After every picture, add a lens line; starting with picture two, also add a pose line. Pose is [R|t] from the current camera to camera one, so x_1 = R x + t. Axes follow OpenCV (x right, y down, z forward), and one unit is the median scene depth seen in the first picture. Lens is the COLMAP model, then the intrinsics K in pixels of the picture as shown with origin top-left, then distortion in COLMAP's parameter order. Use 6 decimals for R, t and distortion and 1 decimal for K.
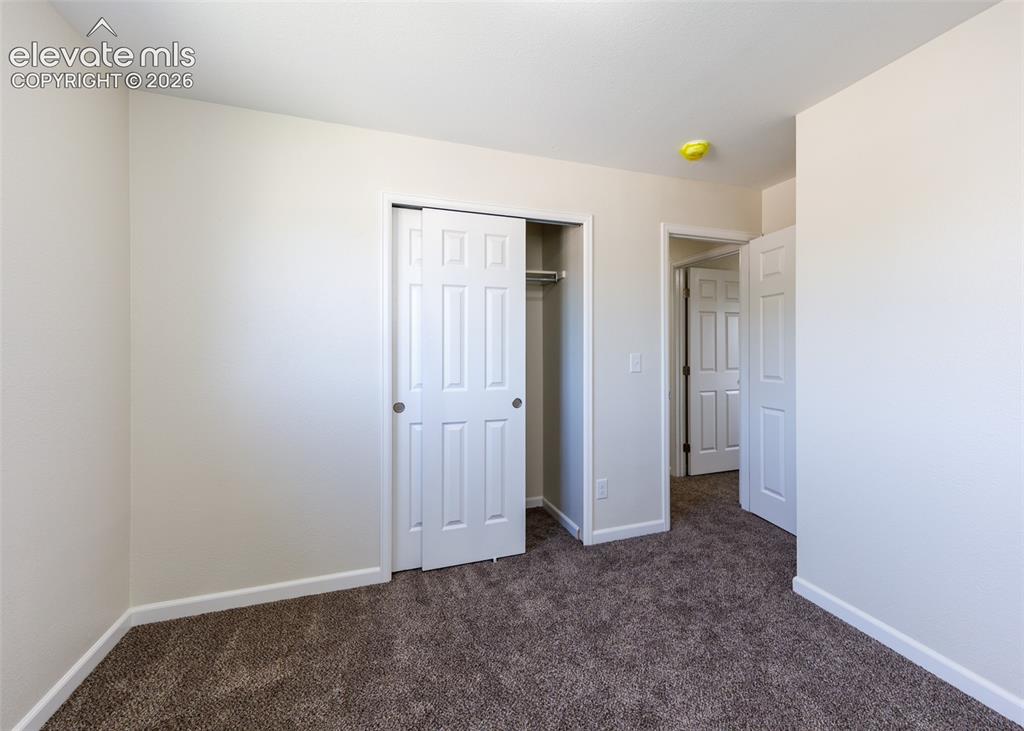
lens RADIAL K [[407.4, 0, 502.7], [0, 407.4, 352.6], [0, 0, 1]] dist [-0.008969, 0.001198]
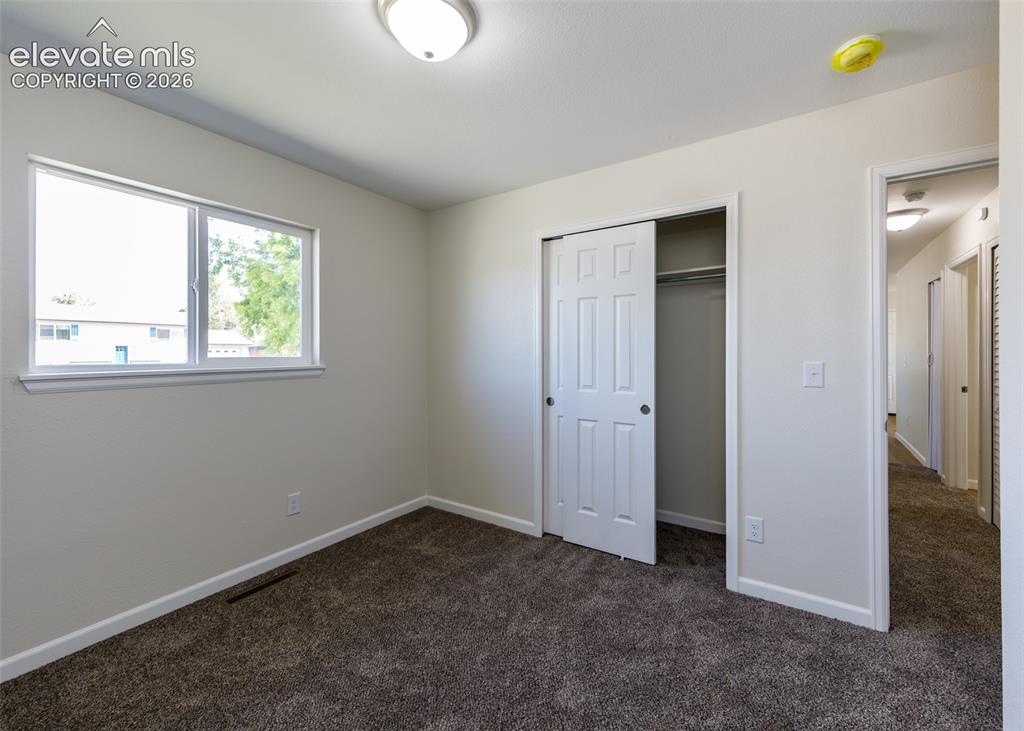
lens RADIAL K [[407.4, 0, 553.0], [0, 407.4, 353.3], [0, 0, 1]] dist [-0.008969, 0.001198]
pose [[0.639711, 0.002223, -0.768613, 0.687210], [-0.002685, 0.999996, 0.000657, -0.012204], [0.768611, 0.001644, 0.639714, 0.208179]]
